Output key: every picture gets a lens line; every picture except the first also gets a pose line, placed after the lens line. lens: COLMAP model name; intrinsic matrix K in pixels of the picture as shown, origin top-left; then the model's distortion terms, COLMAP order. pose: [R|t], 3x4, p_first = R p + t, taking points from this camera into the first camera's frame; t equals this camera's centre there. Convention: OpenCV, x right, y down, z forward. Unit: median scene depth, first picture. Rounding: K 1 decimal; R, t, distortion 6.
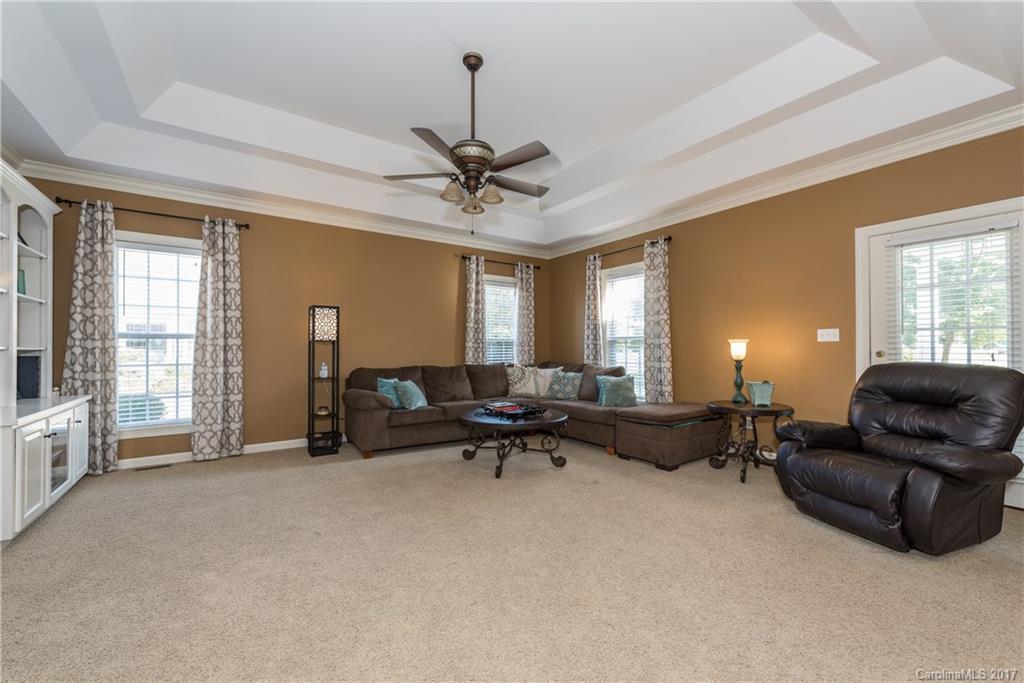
lens RADIAL K [[406.6, 0, 509.1], [0, 406.6, 345.3], [0, 0, 1]] dist [0.001984, -0.000283]
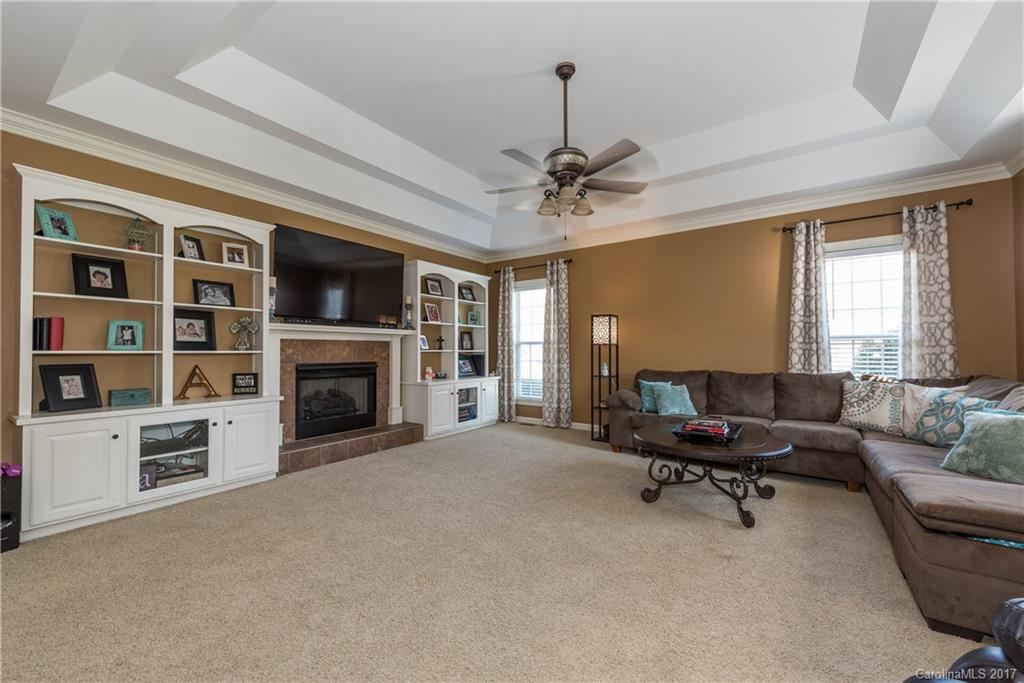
lens RADIAL K [[406.6, 0, 516.6], [0, 406.6, 345.5], [0, 0, 1]] dist [0.001984, -0.000283]
pose [[0.344133, -0.010959, -0.938857, 0.575538], [0.010238, 0.999916, -0.007919, -0.001091], [0.938865, -0.006887, 0.344217, 0.370534]]
